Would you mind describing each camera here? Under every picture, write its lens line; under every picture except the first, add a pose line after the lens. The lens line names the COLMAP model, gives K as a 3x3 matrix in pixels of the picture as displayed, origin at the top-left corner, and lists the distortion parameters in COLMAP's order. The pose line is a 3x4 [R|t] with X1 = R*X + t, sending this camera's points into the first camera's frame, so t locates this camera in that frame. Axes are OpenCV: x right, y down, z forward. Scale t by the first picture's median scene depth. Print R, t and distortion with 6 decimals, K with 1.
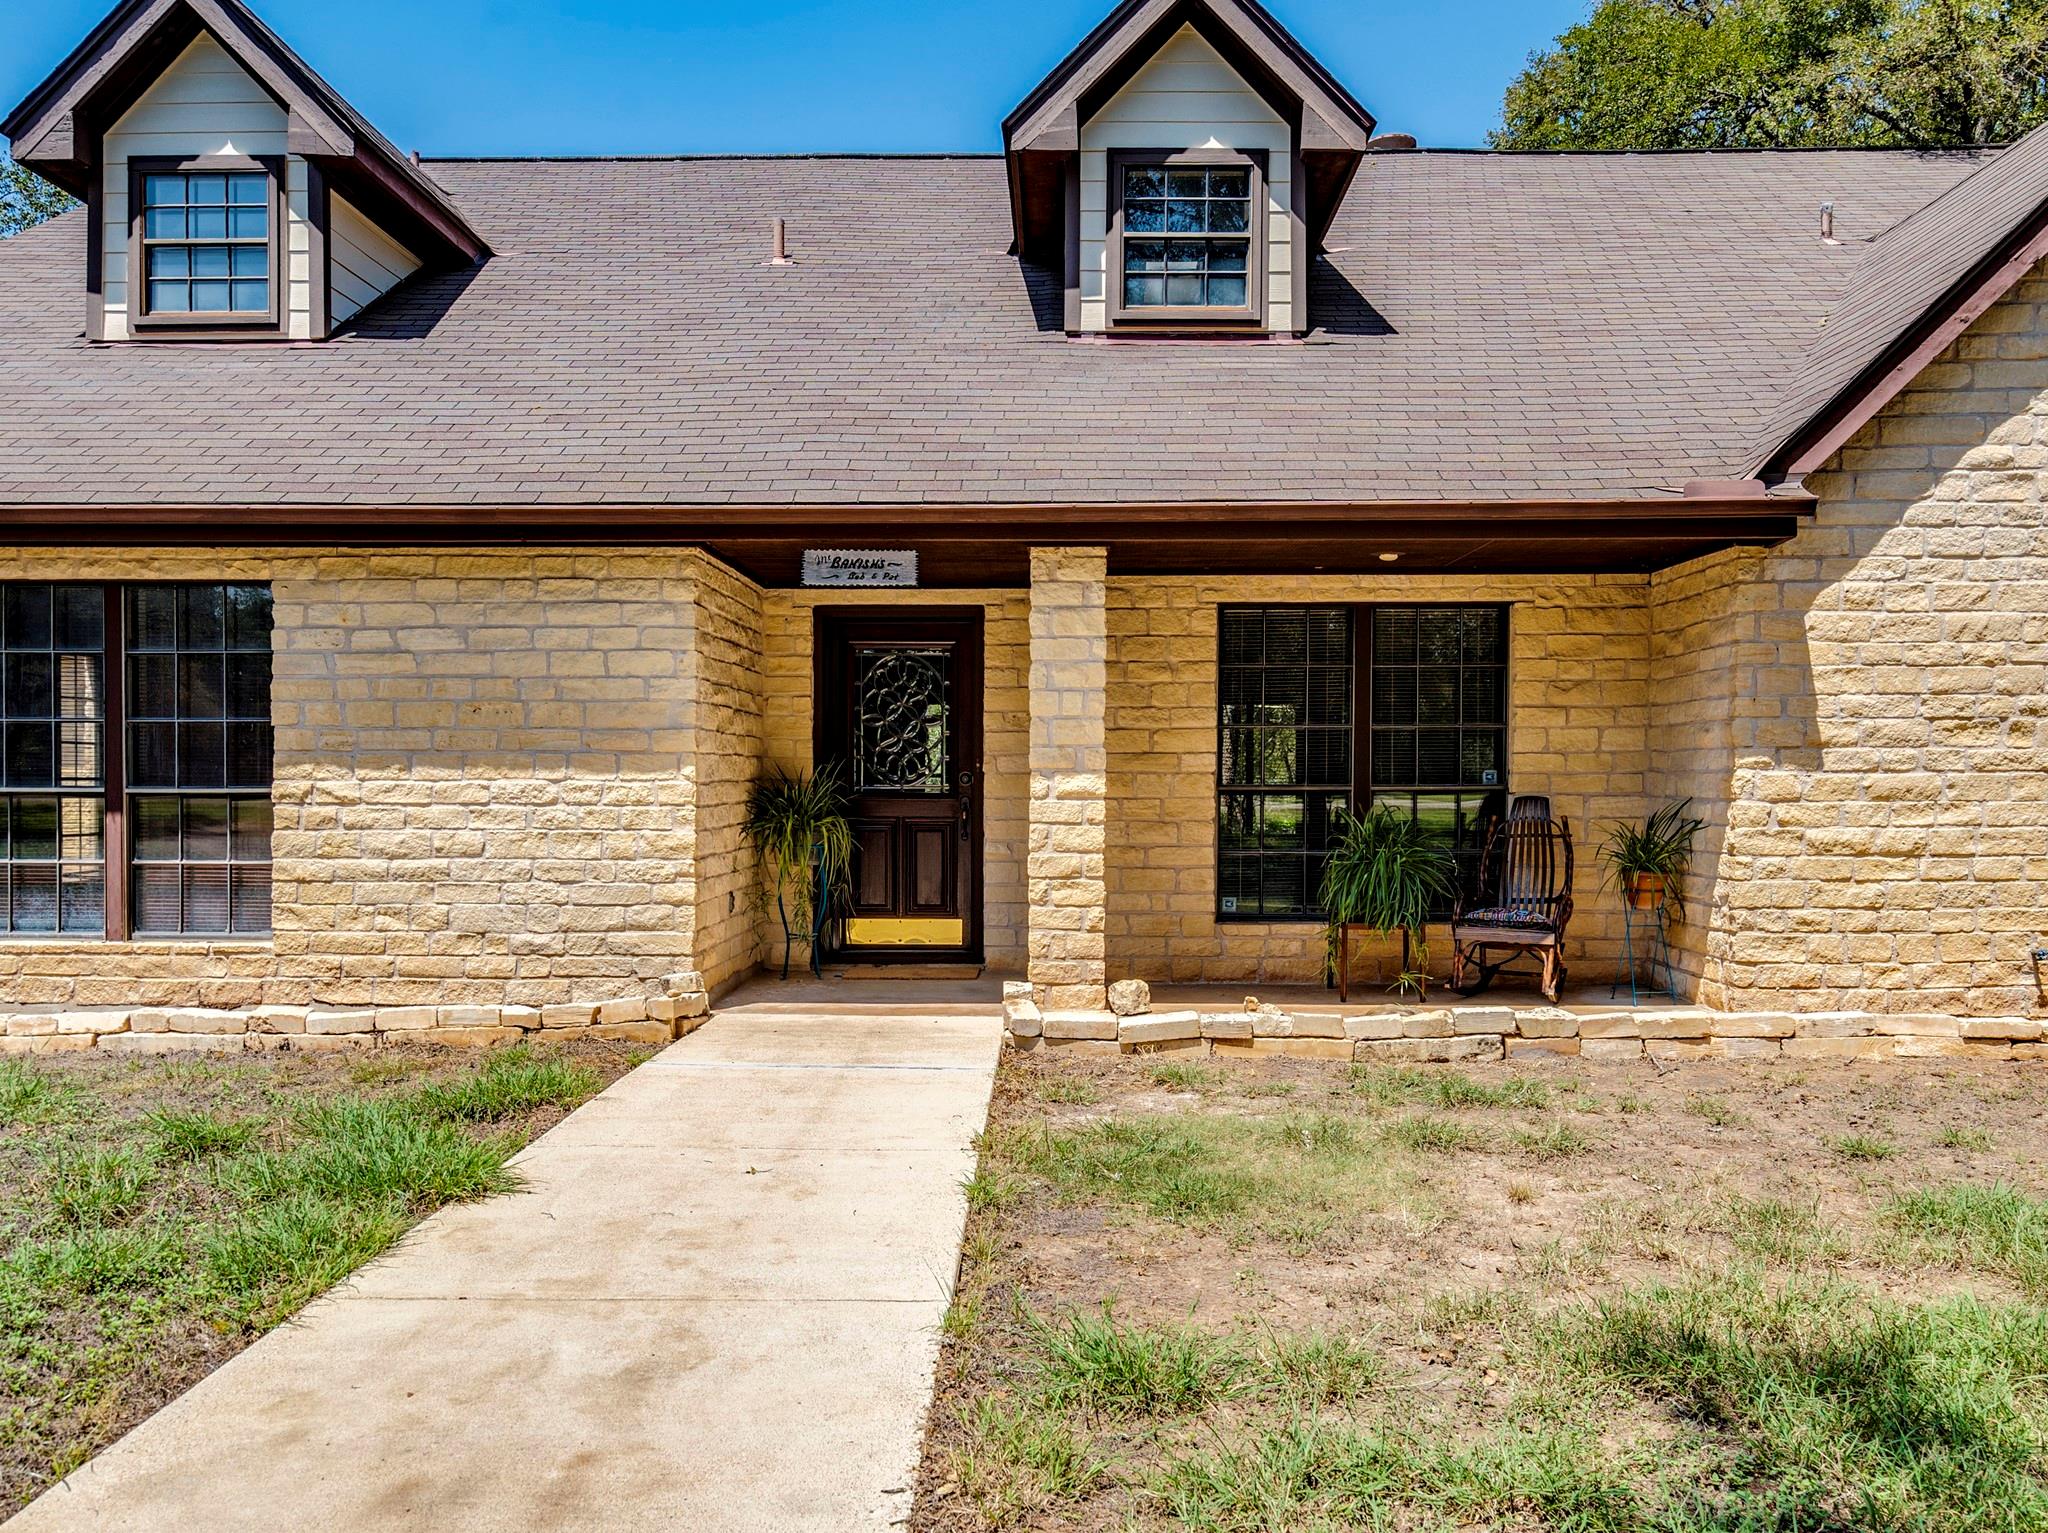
lens RADIAL K [[1524.6, 0, 1024.0], [0, 1524.6, 766.5], [0, 0, 1]] dist [-0.055522, -0.000386]
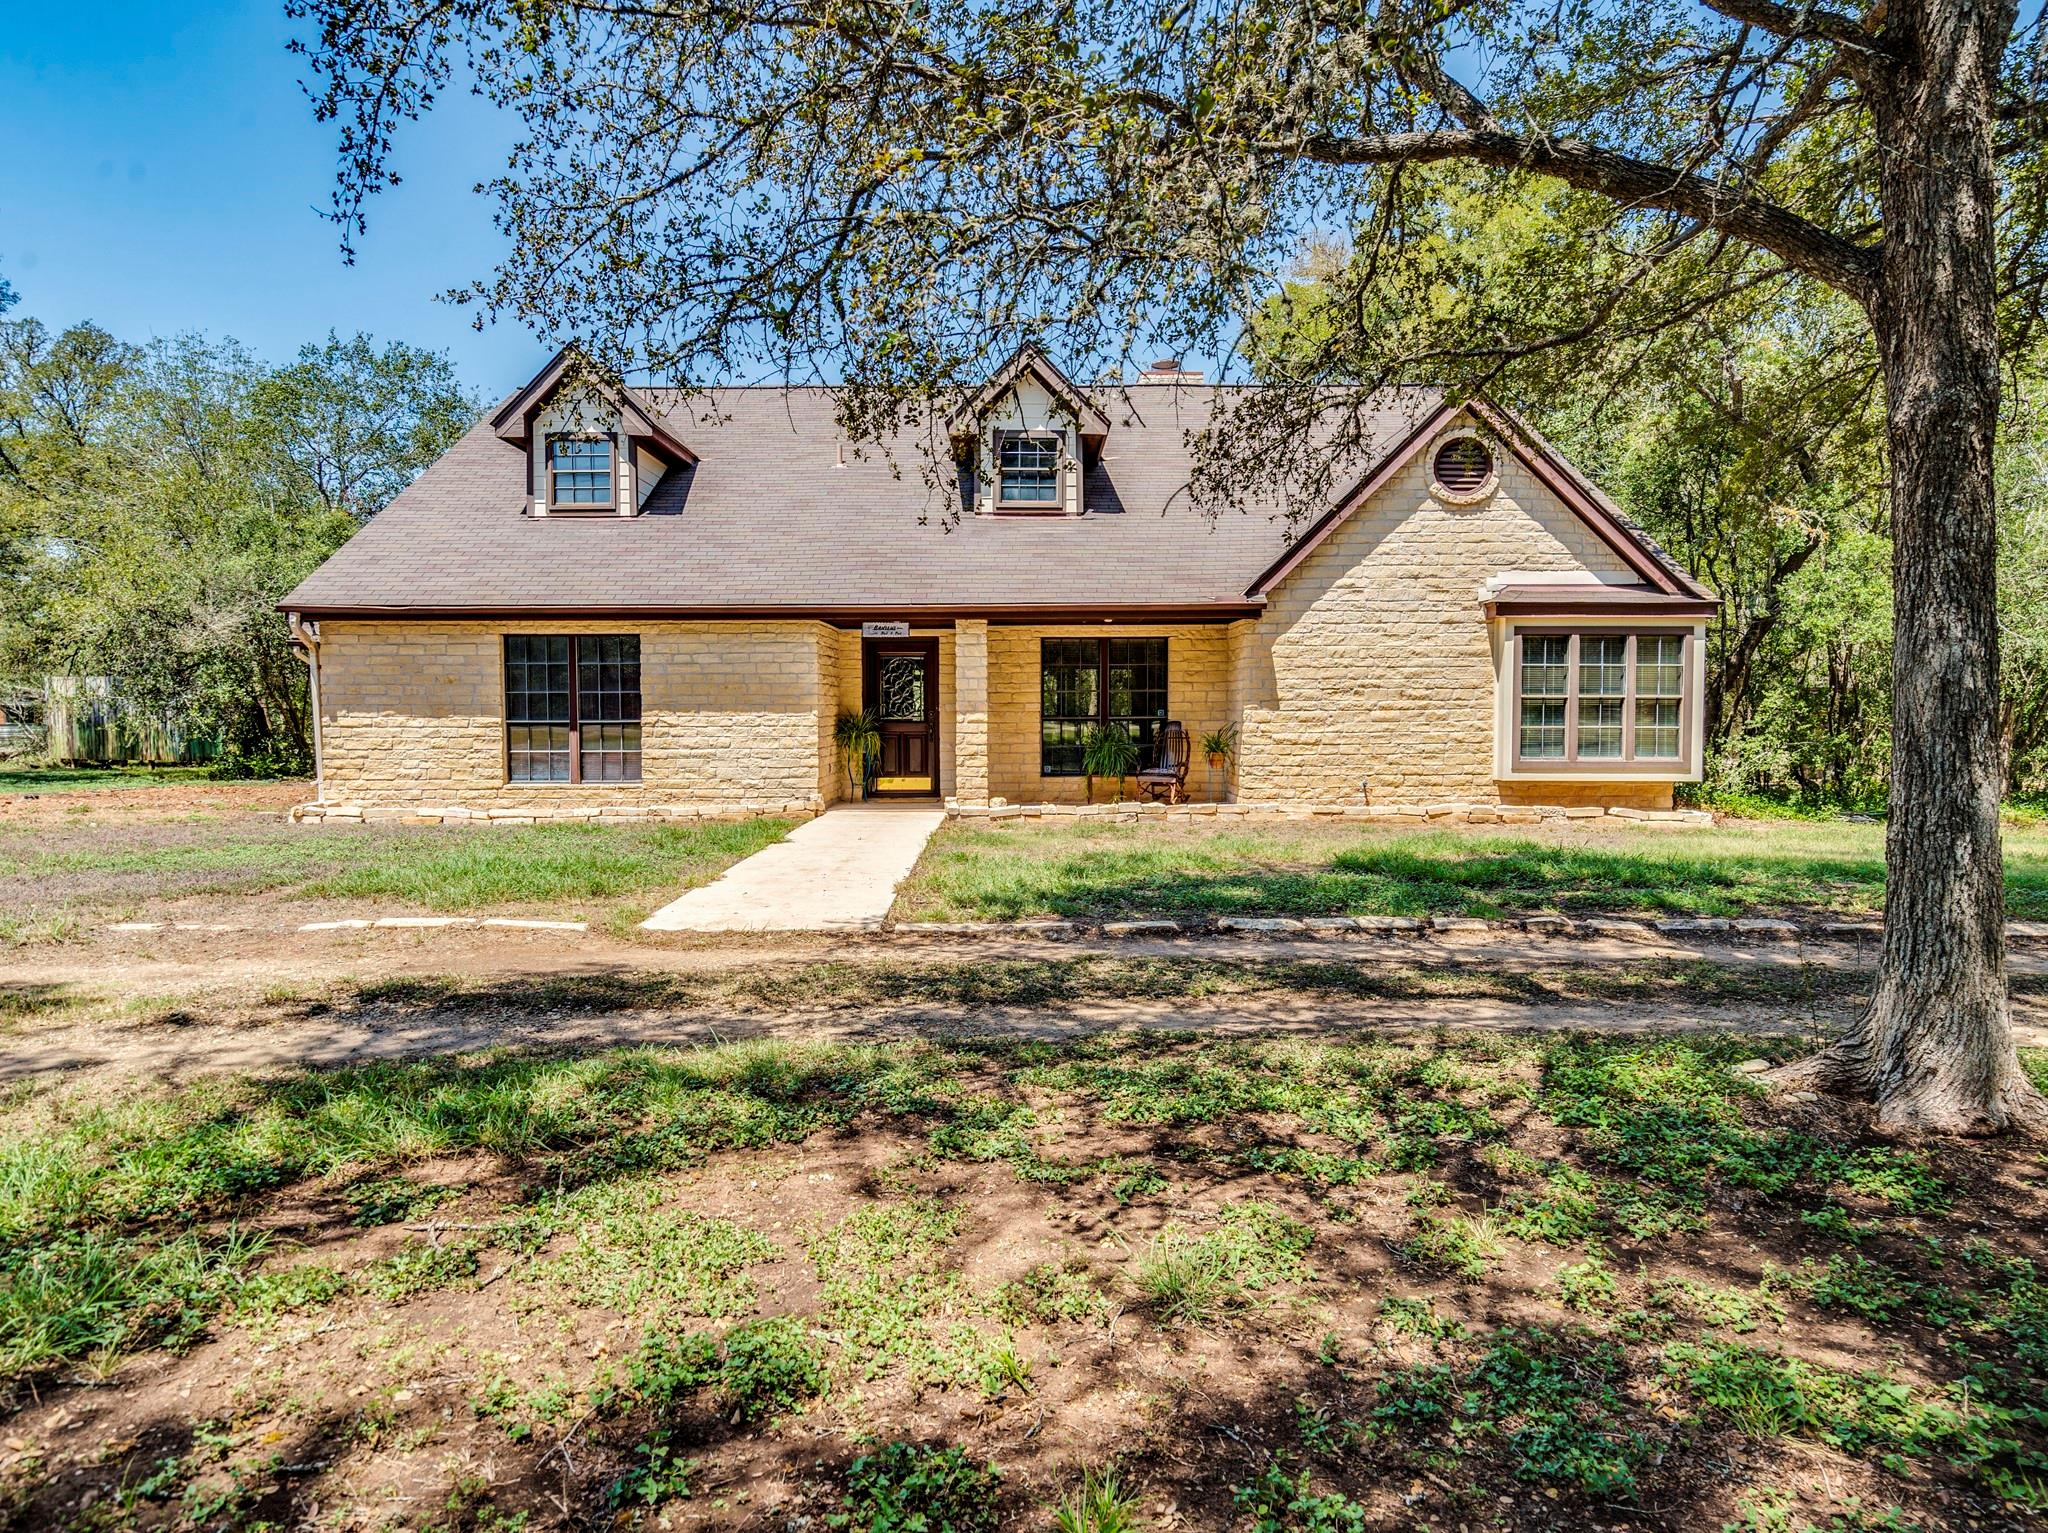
lens RADIAL K [[1091.2, 0, 1031.7], [0, 1091.2, 733.4], [0, 0, 1]] dist [0.001231, 0.000670]
pose [[0.998992, -0.005137, 0.044590, 0.043105], [0.003837, 0.999566, 0.029202, -0.011990], [-0.044721, -0.029001, 0.998578, -0.702195]]
